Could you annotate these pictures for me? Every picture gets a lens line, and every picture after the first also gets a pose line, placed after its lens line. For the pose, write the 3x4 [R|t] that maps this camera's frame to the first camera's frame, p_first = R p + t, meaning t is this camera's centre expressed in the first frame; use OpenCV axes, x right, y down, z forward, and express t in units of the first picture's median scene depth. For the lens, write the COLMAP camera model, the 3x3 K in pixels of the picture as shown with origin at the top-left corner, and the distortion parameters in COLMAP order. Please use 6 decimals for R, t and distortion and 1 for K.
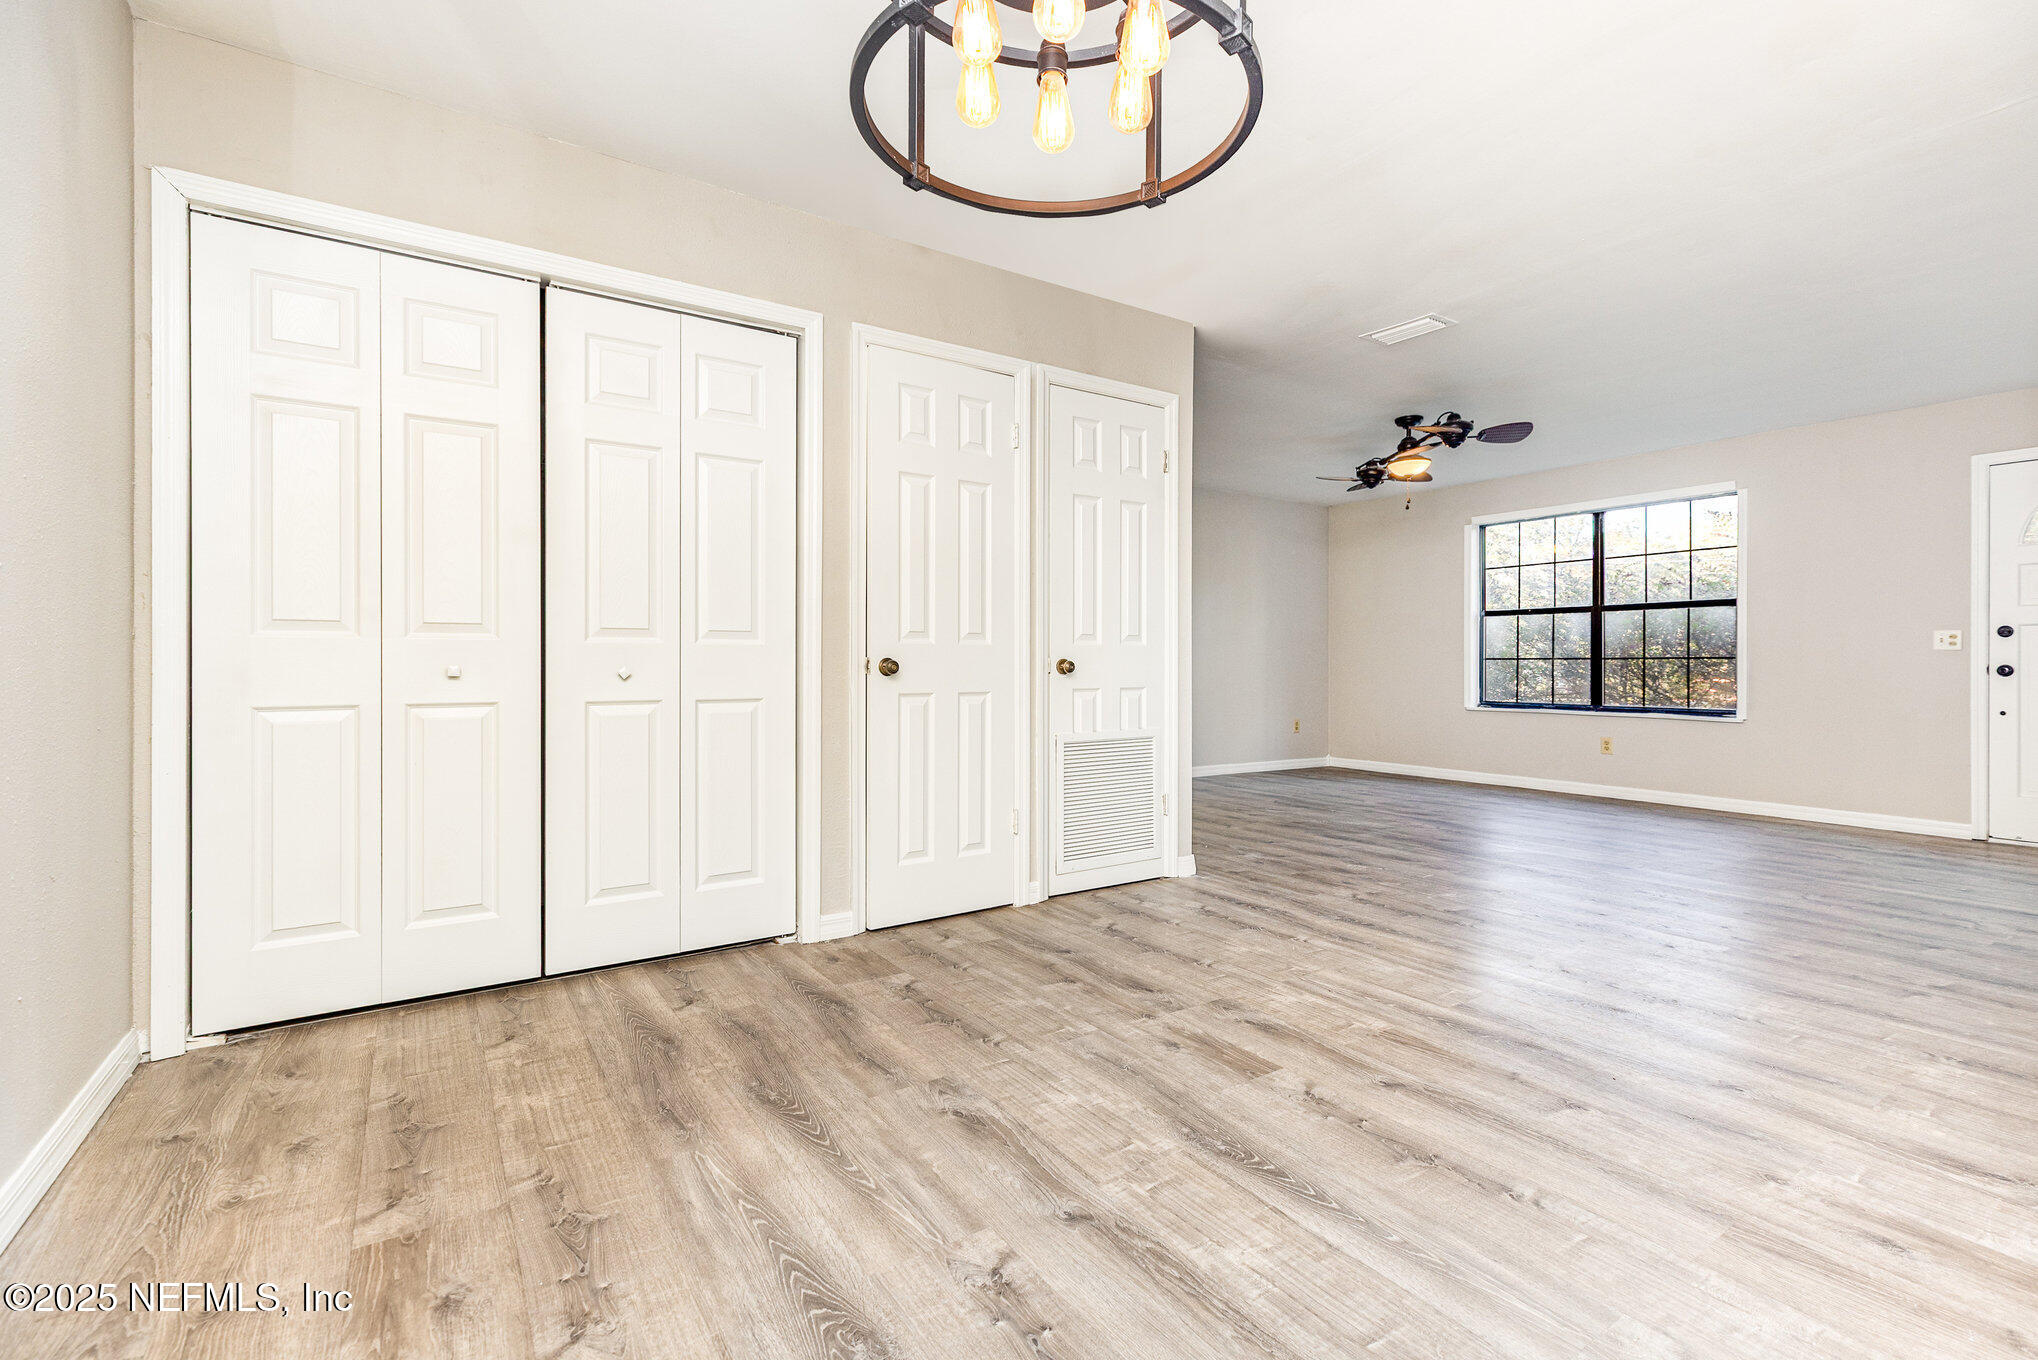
lens RADIAL K [[906.6, 0, 1024.9], [0, 906.6, 662.4], [0, 0, 1]] dist [0.001900, -0.000166]
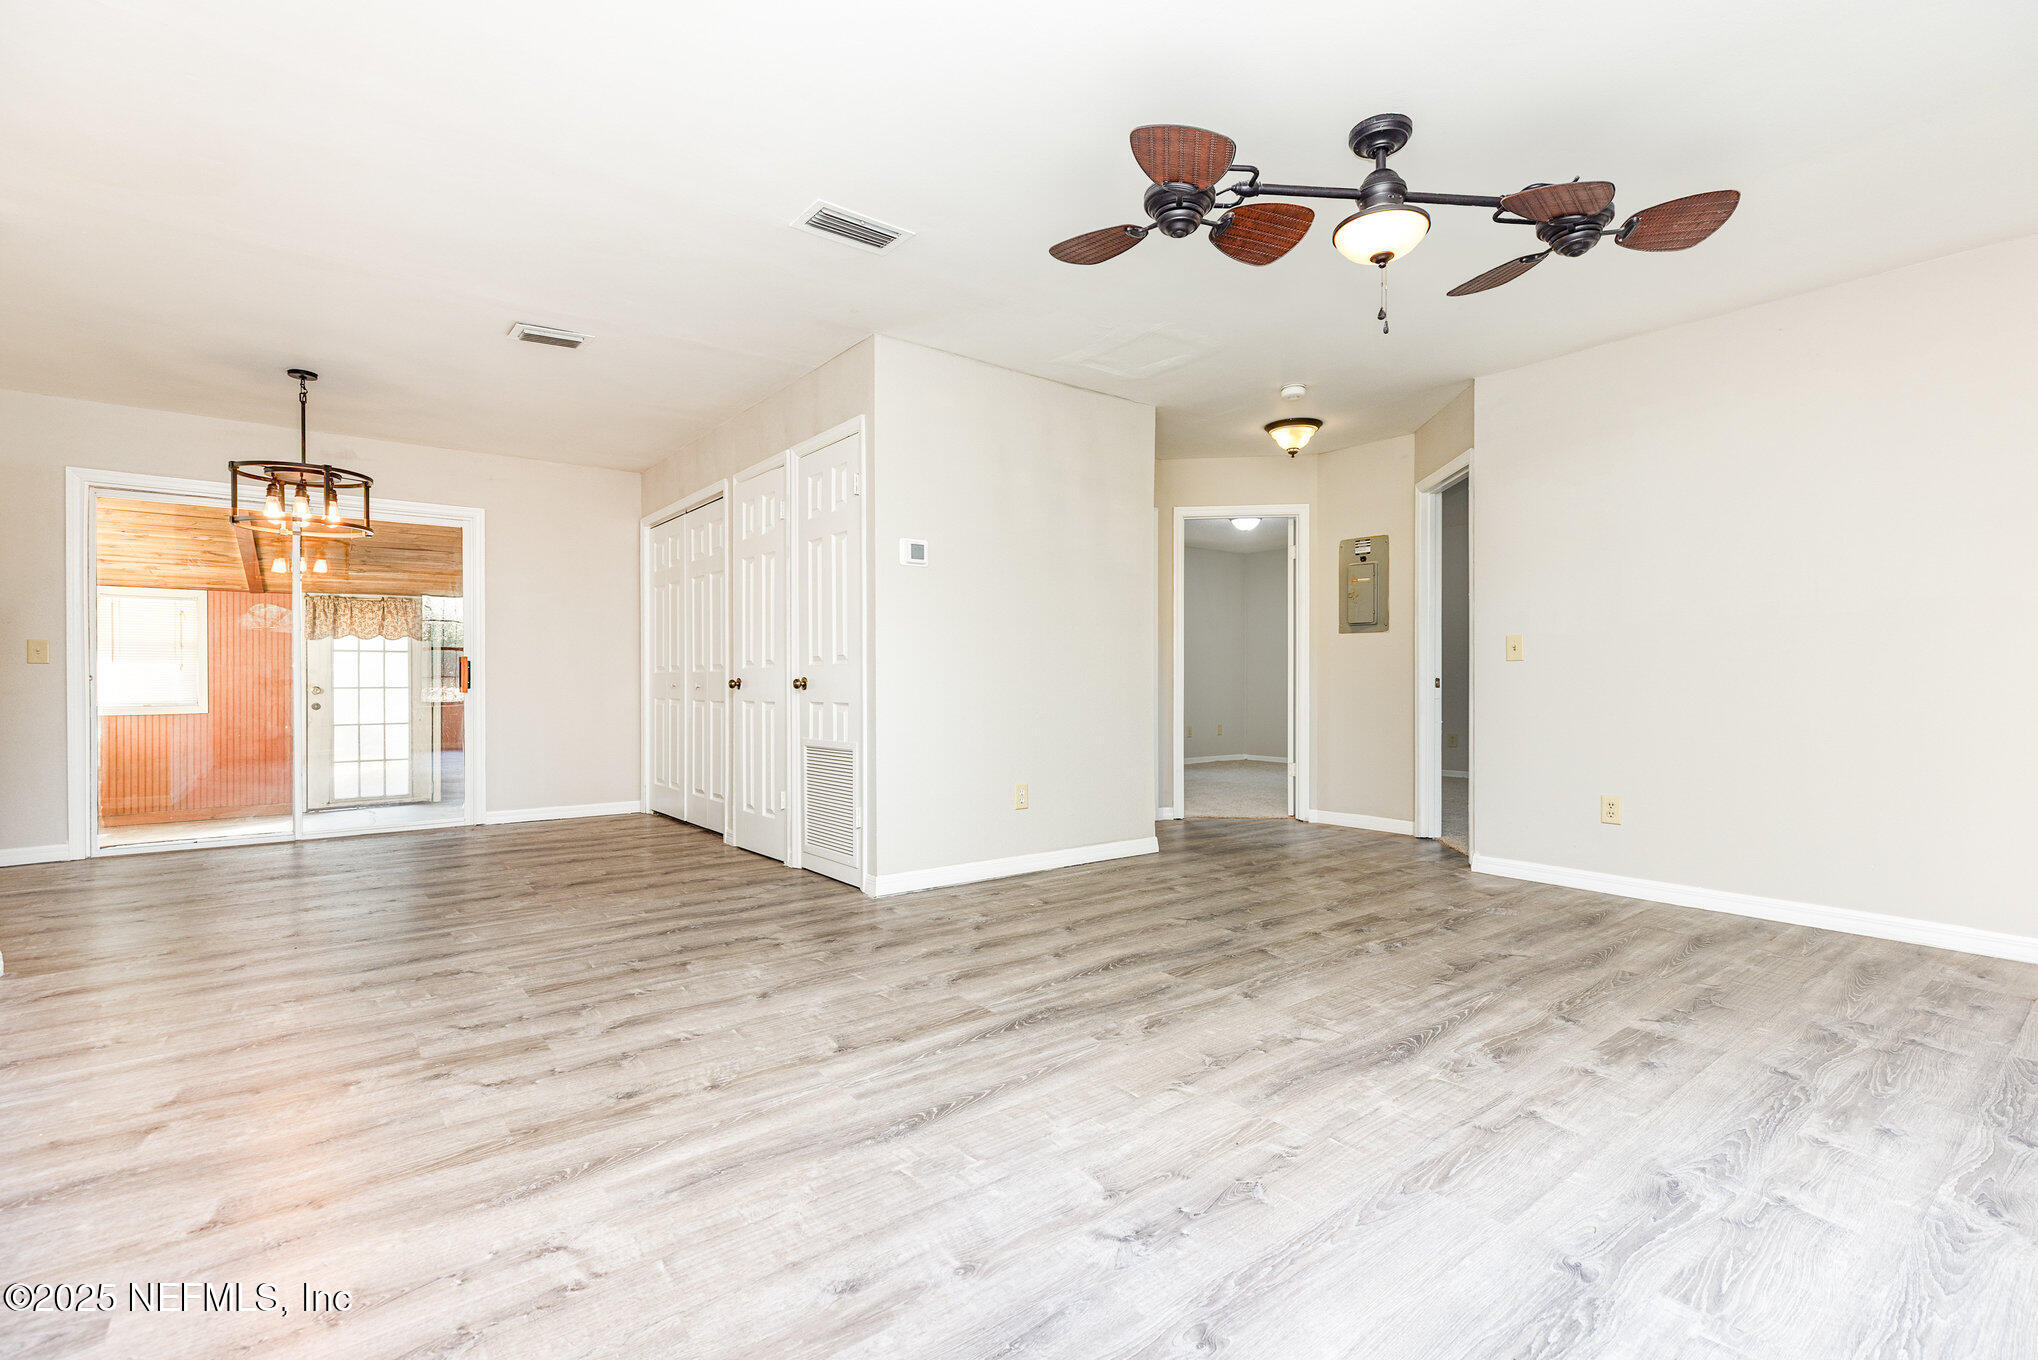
lens RADIAL K [[918.0, 0, 1012.4], [0, 918.0, 669.5], [0, 0, 1]] dist [0.005075, -0.001240]
pose [[0.079019, -0.016288, -0.996740, 0.964189], [0.002598, 0.999866, -0.016133, 0.004713], [0.996870, -0.001315, 0.079051, 0.871634]]
